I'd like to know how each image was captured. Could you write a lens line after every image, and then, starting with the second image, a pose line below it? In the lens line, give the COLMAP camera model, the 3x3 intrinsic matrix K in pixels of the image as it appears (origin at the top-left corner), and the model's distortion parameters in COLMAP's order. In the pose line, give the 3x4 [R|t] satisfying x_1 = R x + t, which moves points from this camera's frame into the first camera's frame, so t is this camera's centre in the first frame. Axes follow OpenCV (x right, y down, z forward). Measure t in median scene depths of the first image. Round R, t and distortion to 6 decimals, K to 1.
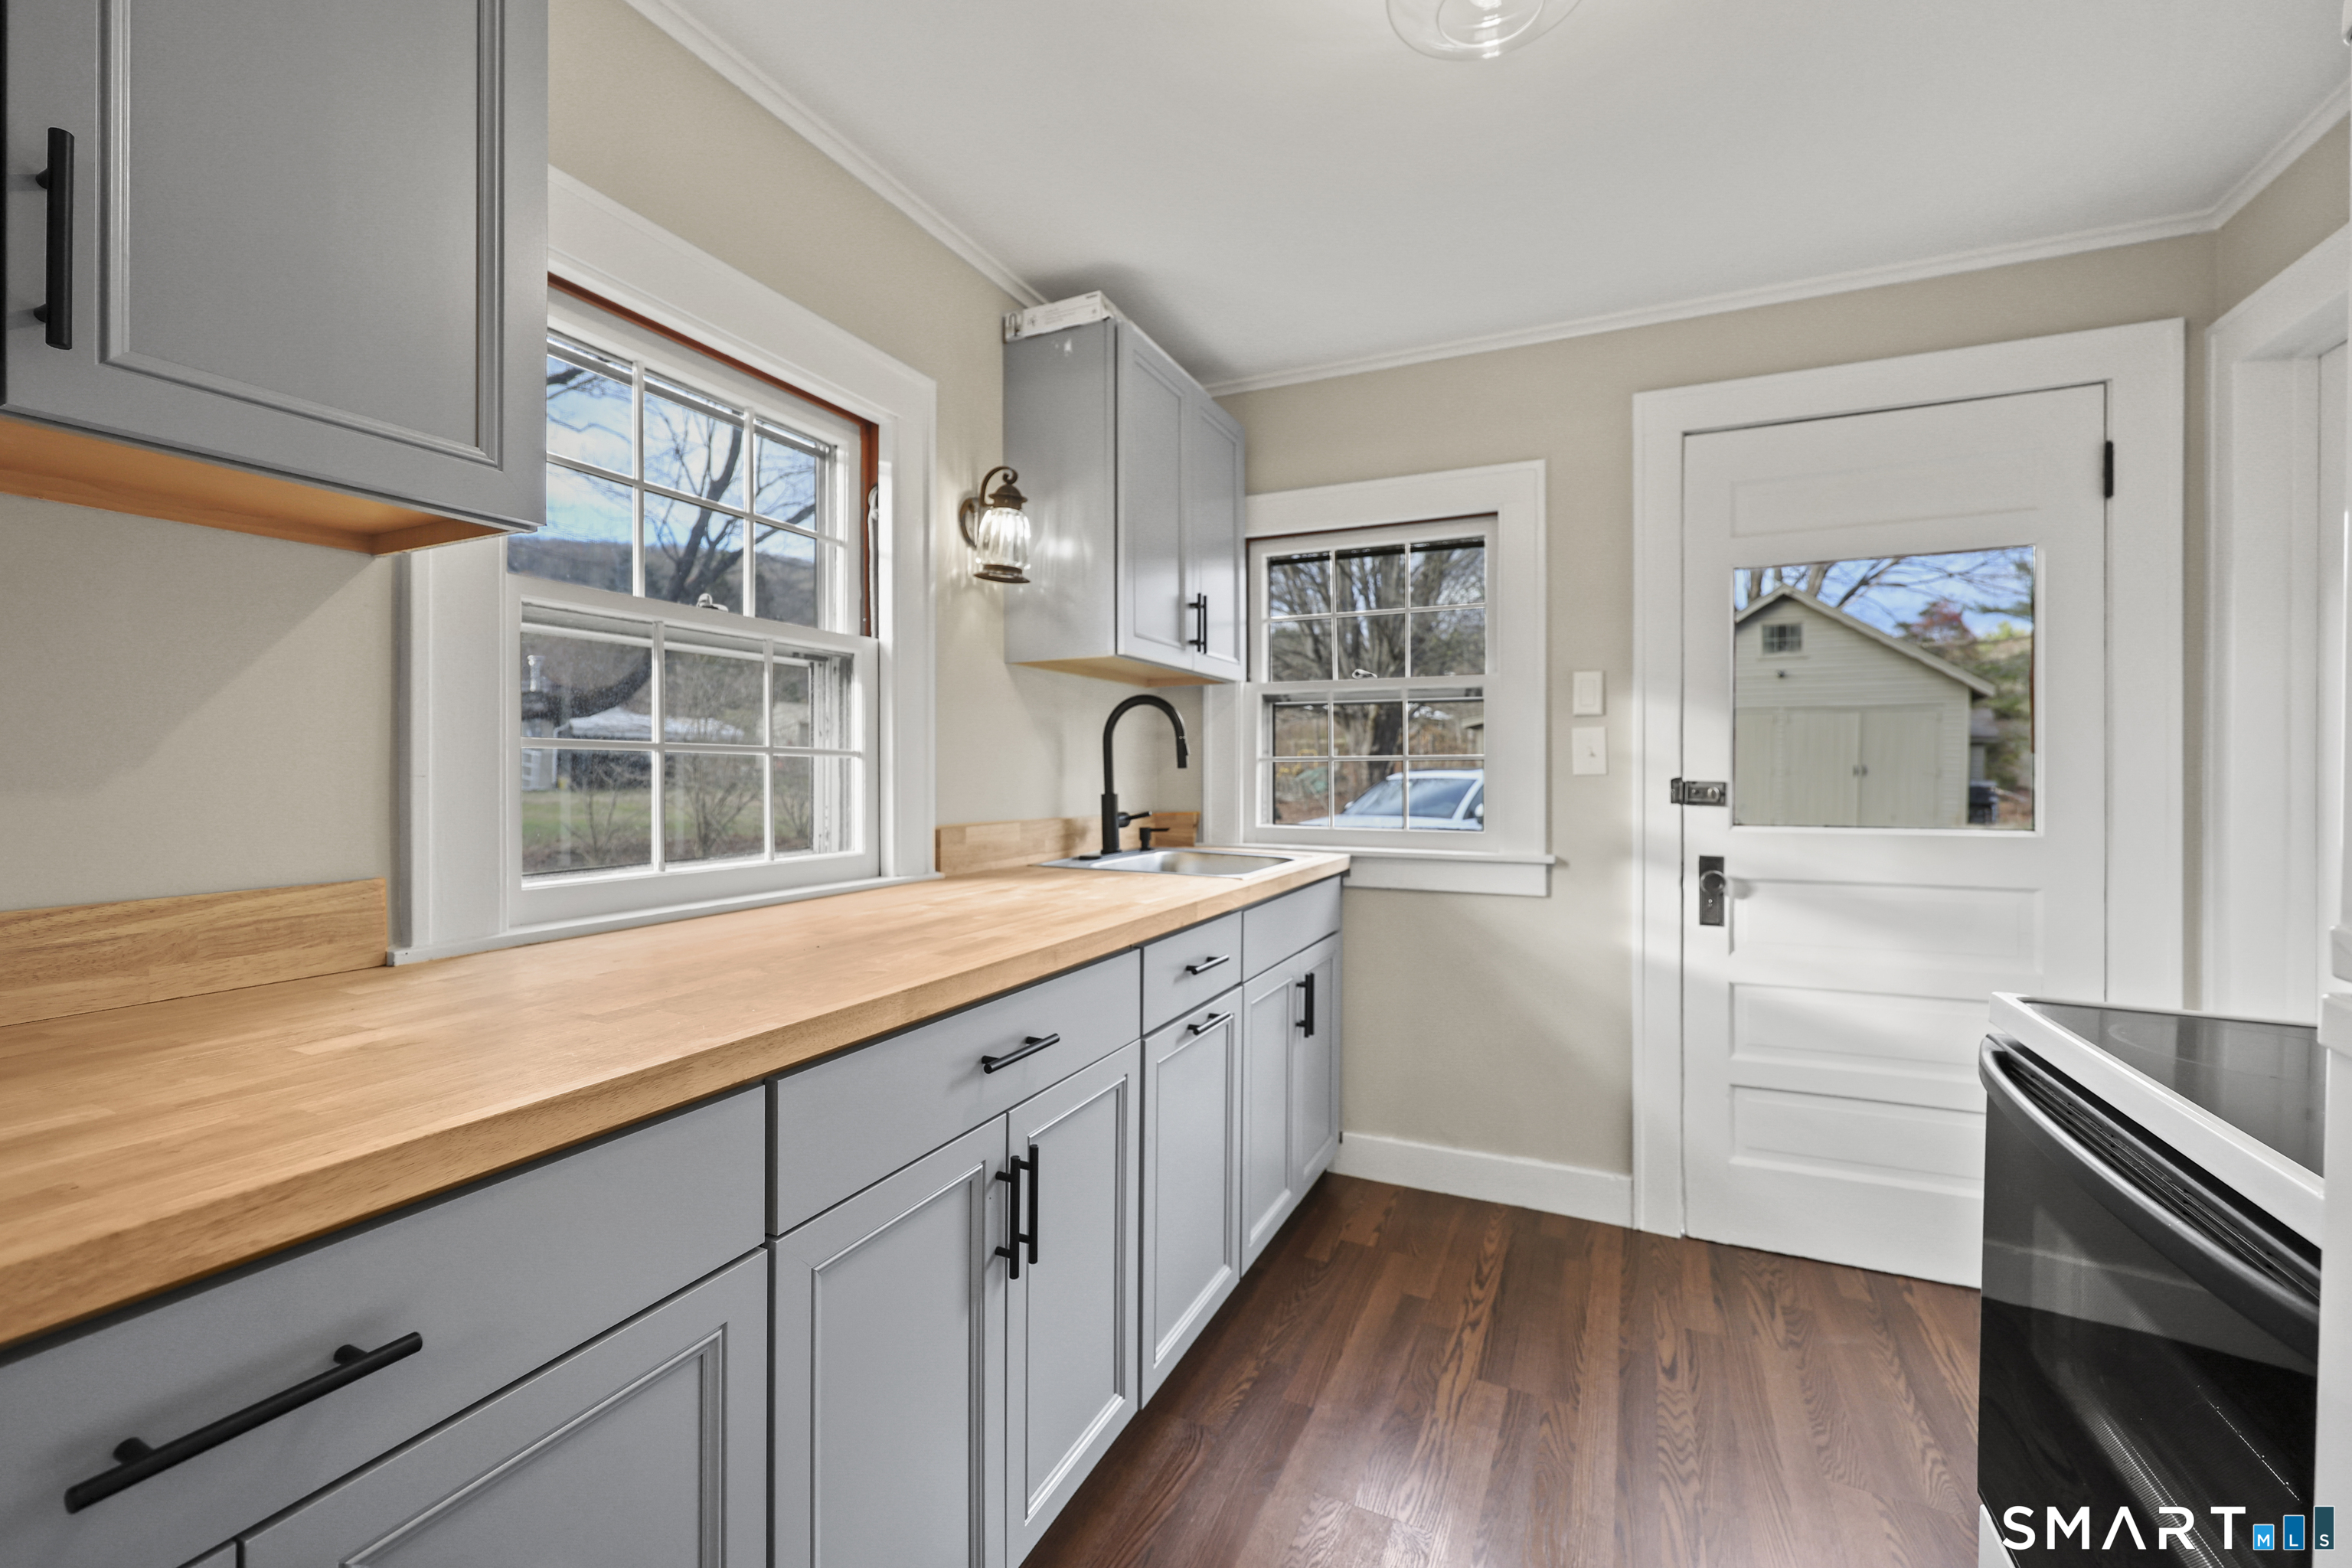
lens RADIAL K [[968.9, 0, 1197.7], [0, 968.9, 762.6], [0, 0, 1]] dist [0.003731, -0.000823]
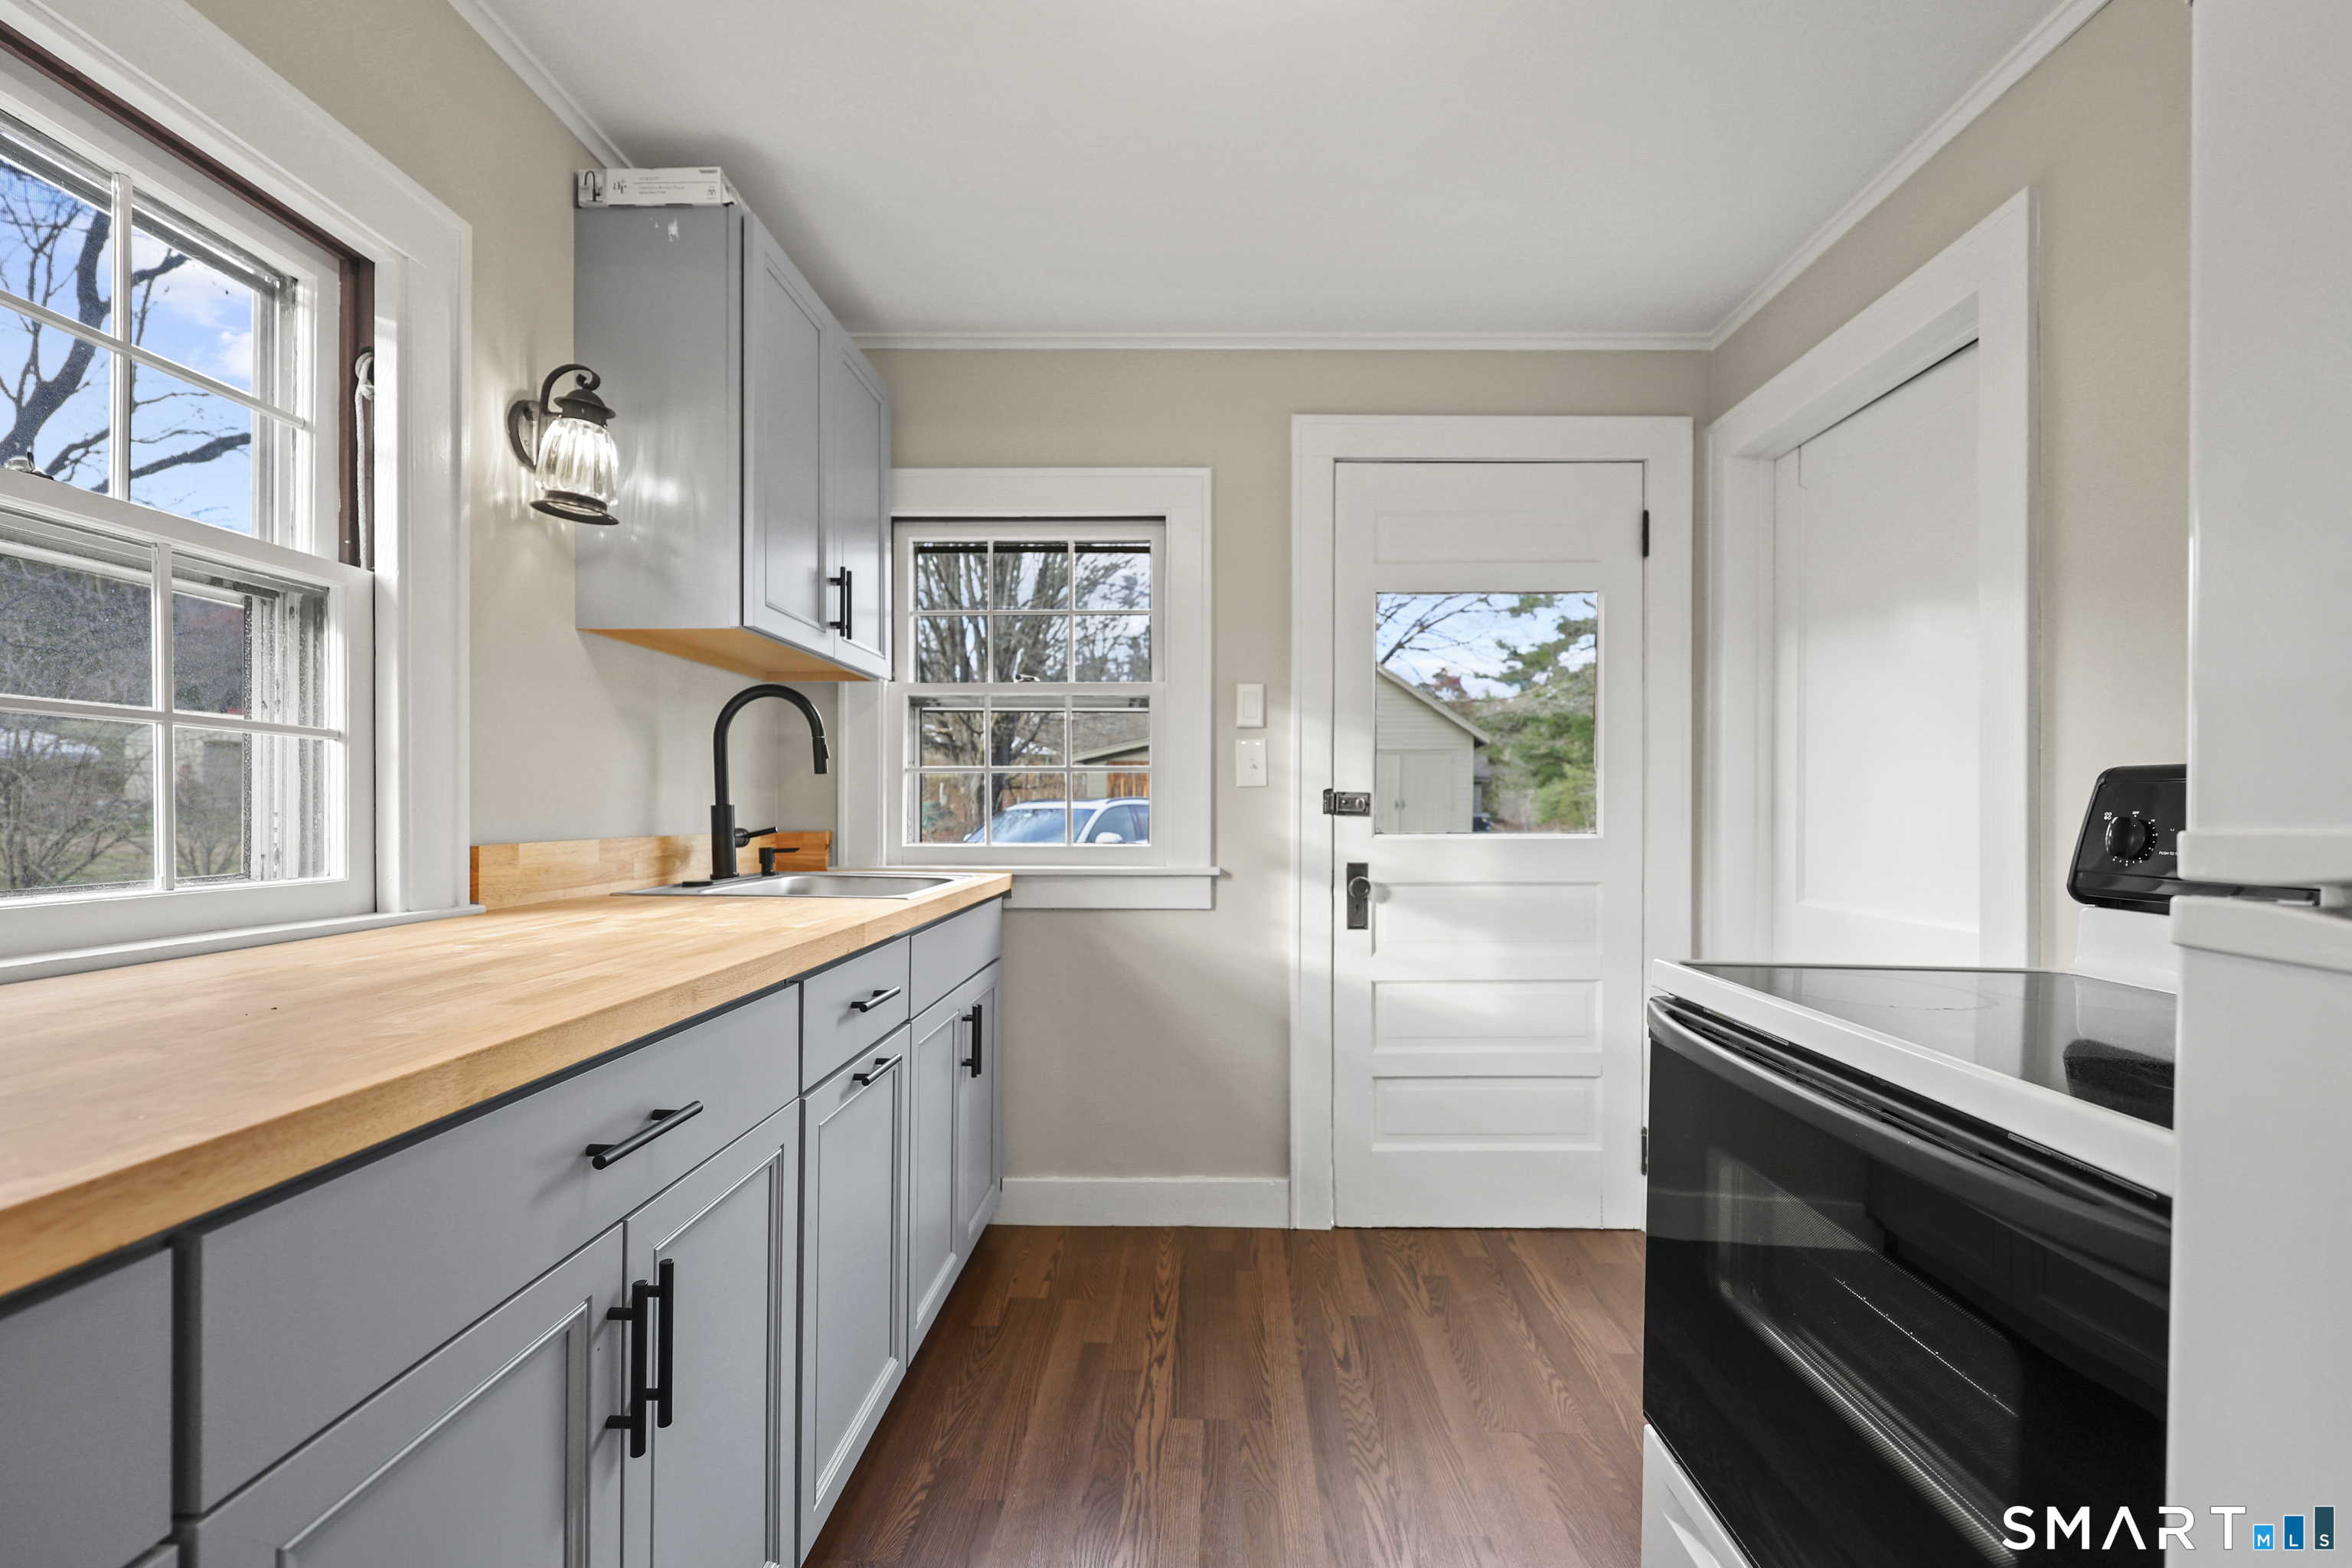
lens RADIAL K [[968.9, 0, 1198.2], [0, 968.9, 801.2], [0, 0, 1]] dist [0.003731, -0.000823]
pose [[0.917859, 0.000962, 0.396904, -0.055997], [-0.000887, 1.000000, -0.000371, 0.033441], [-0.396904, -0.000011, 0.917860, 0.112243]]
